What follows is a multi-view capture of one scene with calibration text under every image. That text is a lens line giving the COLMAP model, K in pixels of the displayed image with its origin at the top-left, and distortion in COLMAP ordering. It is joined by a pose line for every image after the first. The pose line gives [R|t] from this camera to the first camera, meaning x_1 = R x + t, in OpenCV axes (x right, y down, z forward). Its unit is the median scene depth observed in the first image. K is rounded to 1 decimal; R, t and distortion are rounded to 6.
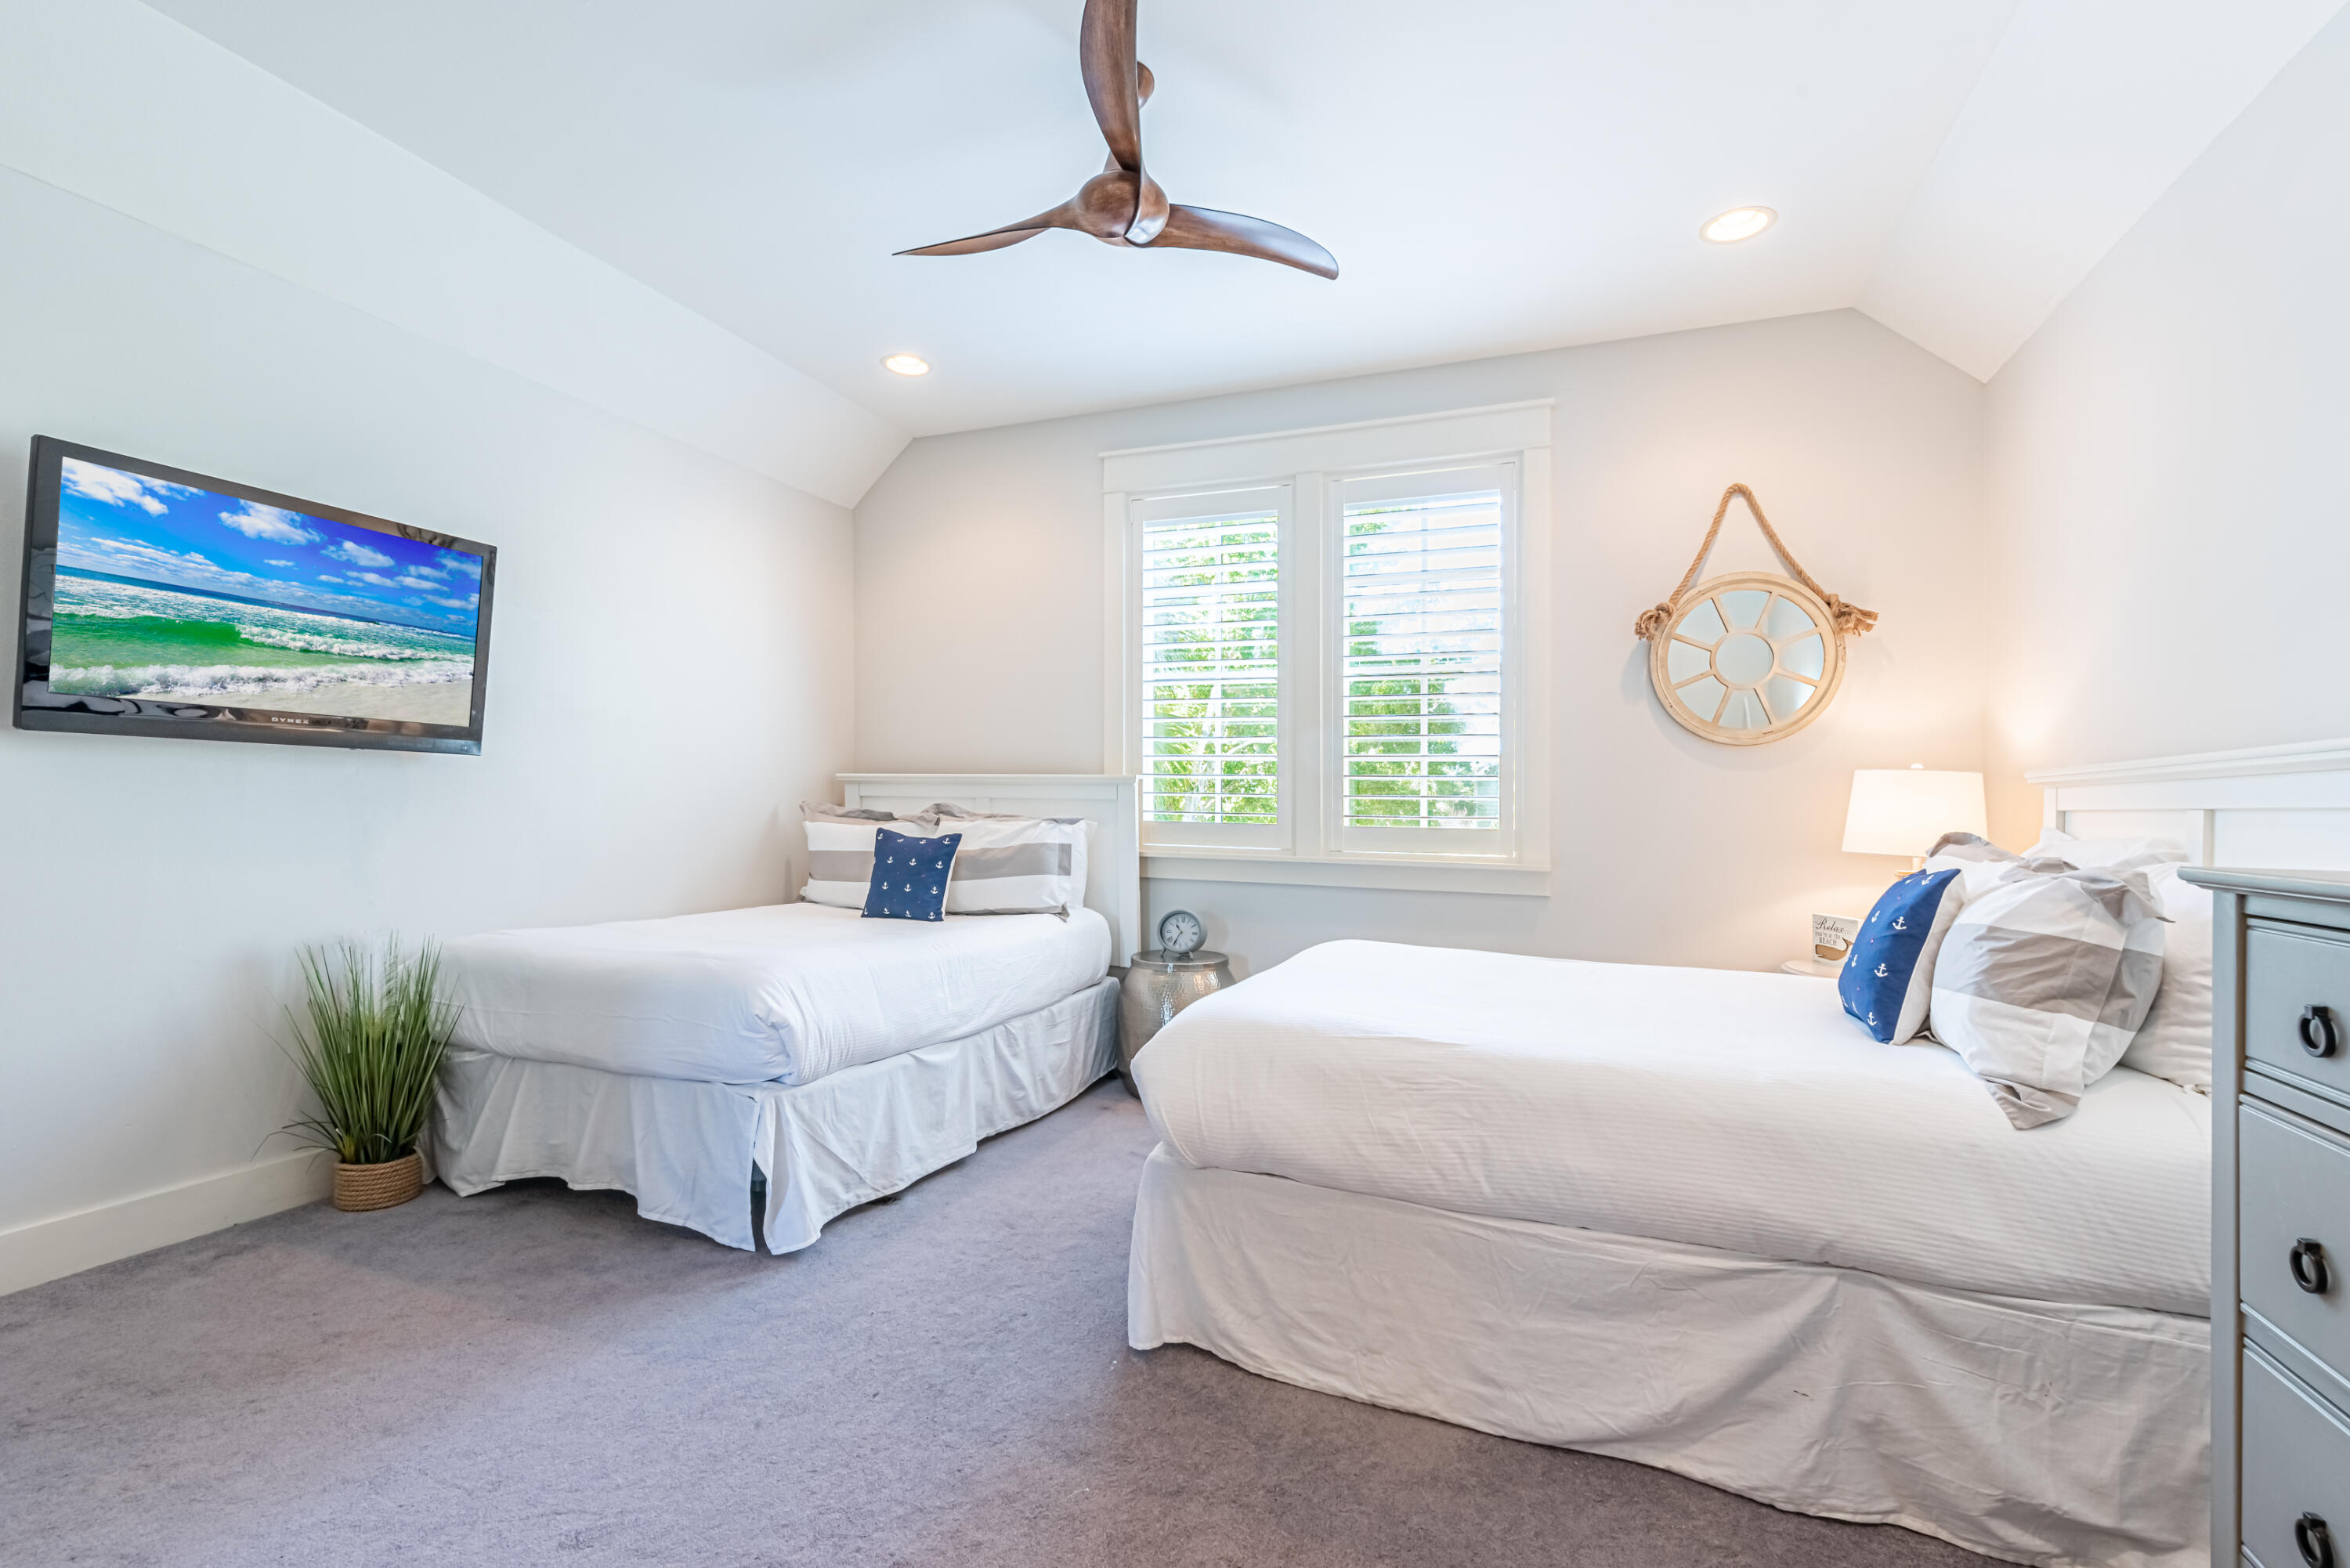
lens RADIAL K [[1016.9, 0, 1182.2], [0, 1016.9, 801.2], [0, 0, 1]] dist [0.001525, 0.000395]
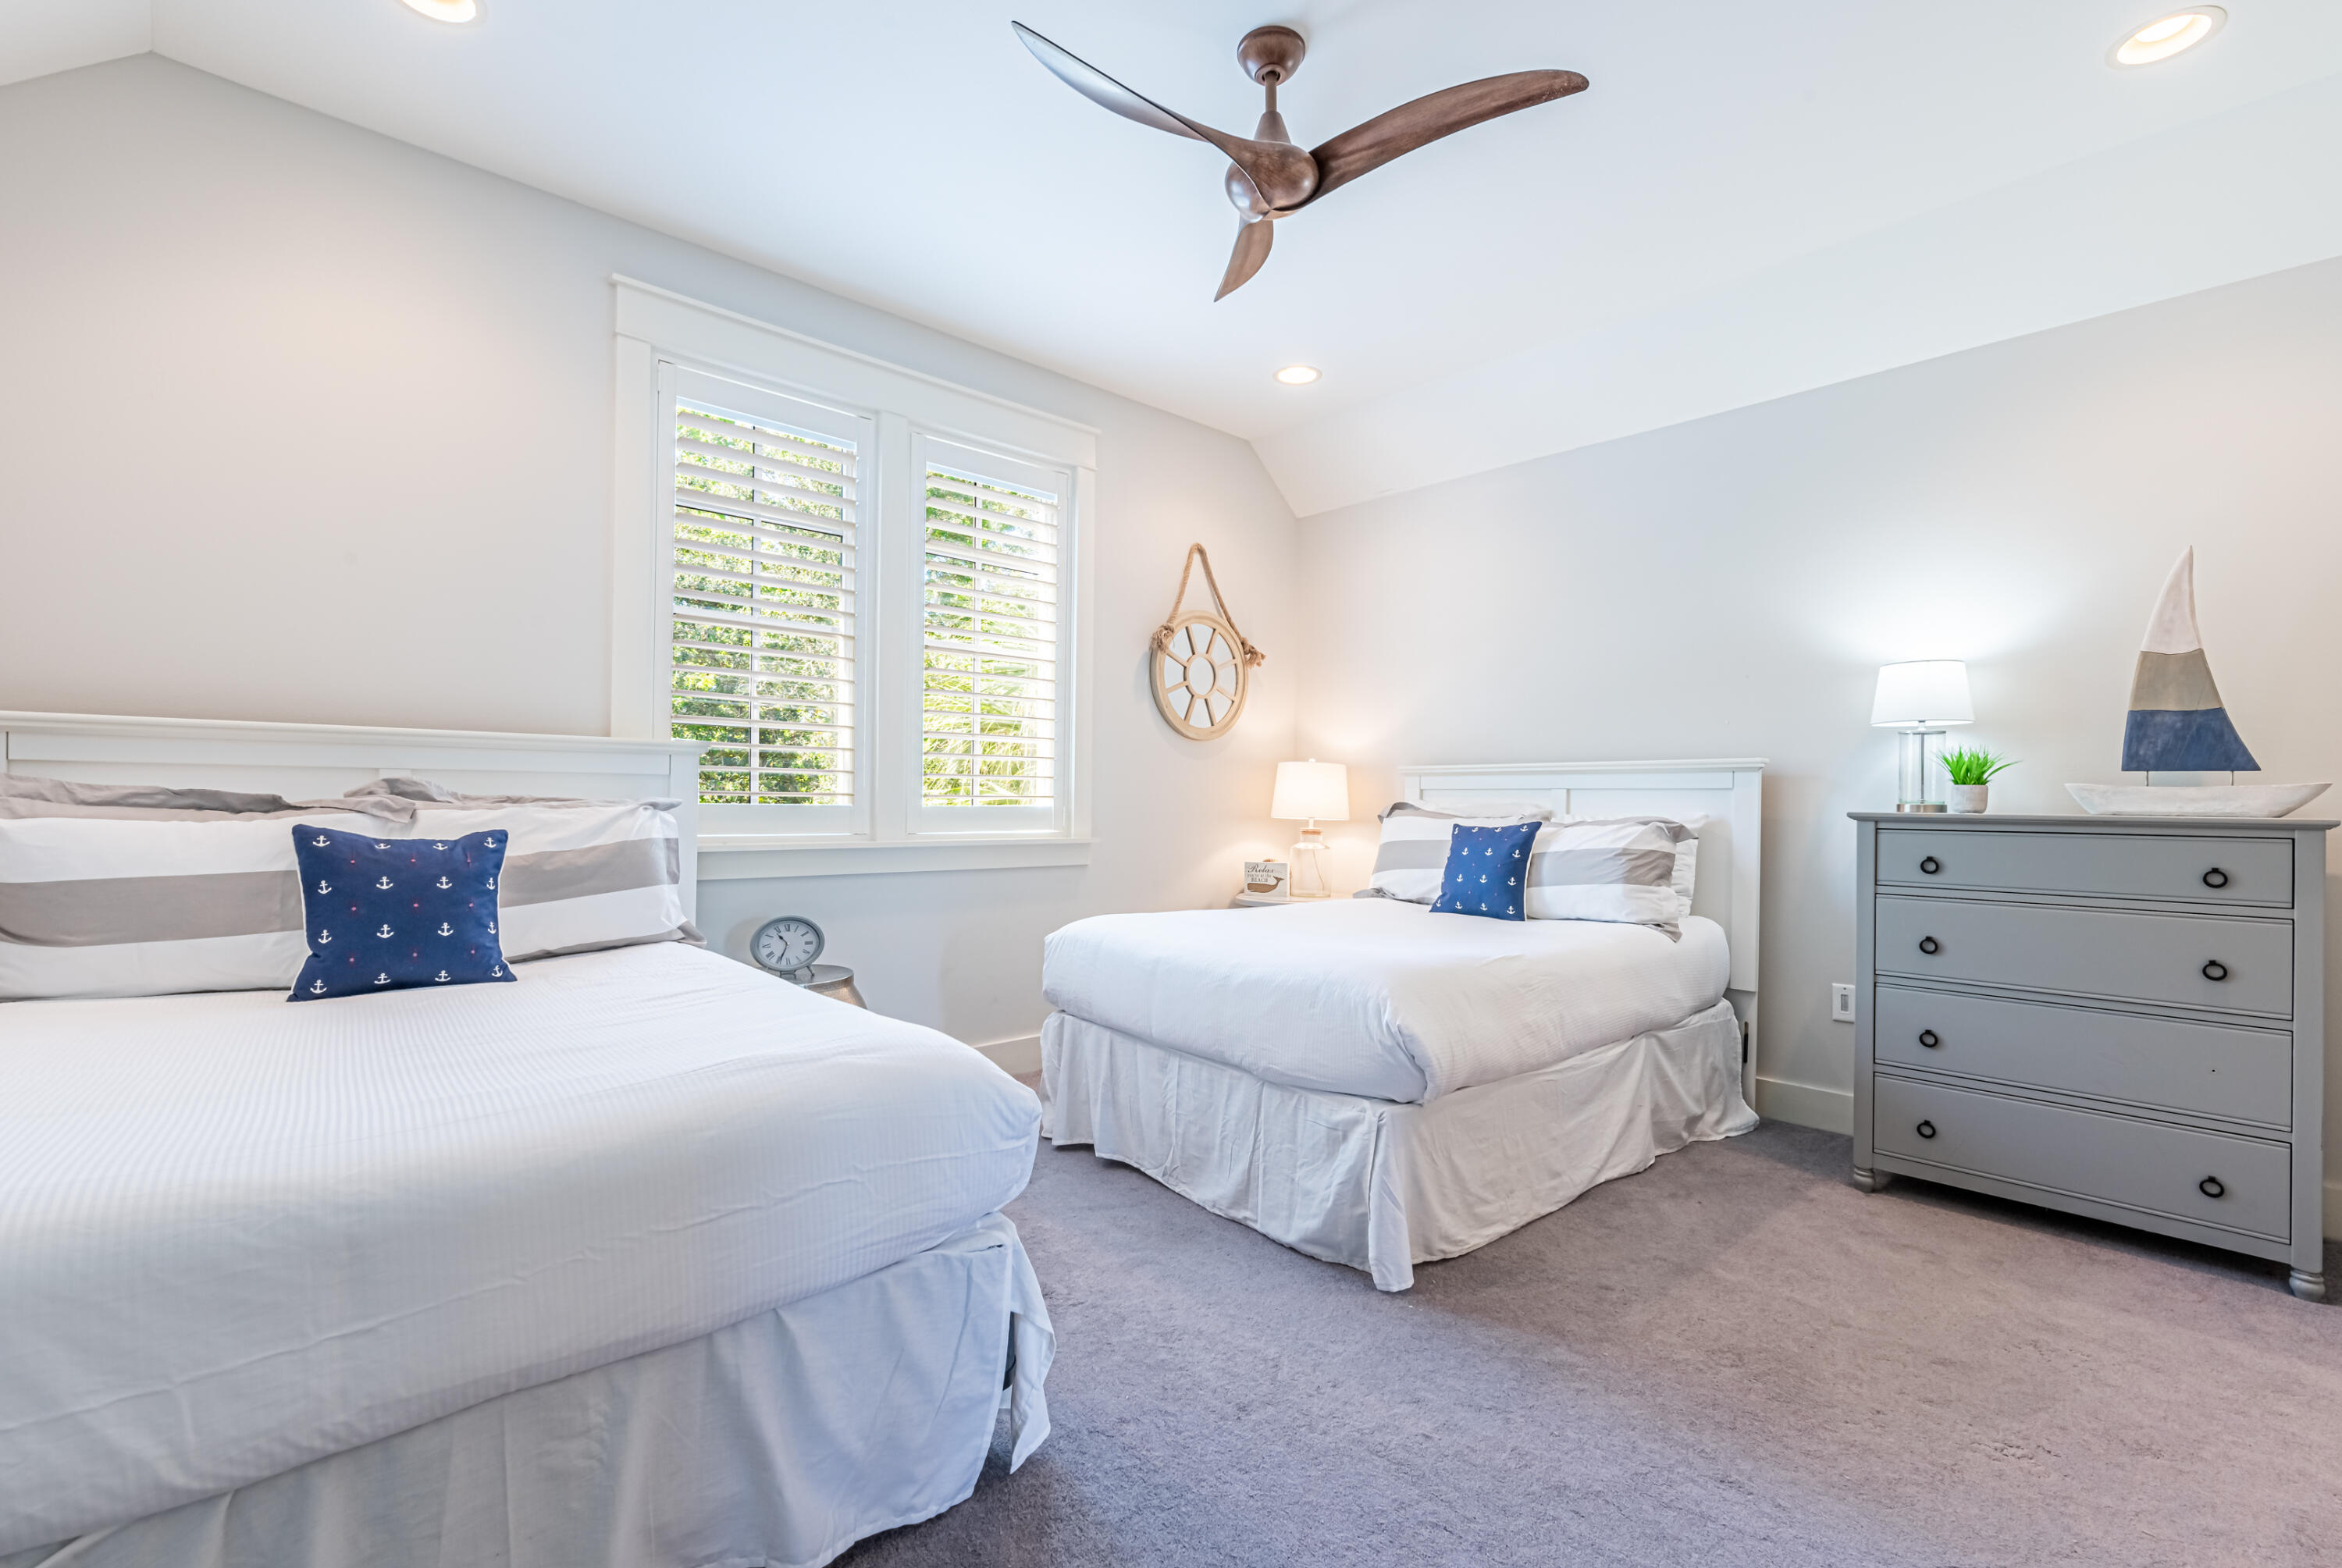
lens RADIAL K [[1013.6, 0, 1171.0], [0, 1013.6, 784.0], [0, 0, 1]] dist [0.000681, 0.000590]
pose [[0.448489, 0.000601, 0.893788, -0.662478], [-0.010848, 0.999930, 0.004771, -0.002756], [-0.893722, -0.011836, 0.448464, 0.435208]]
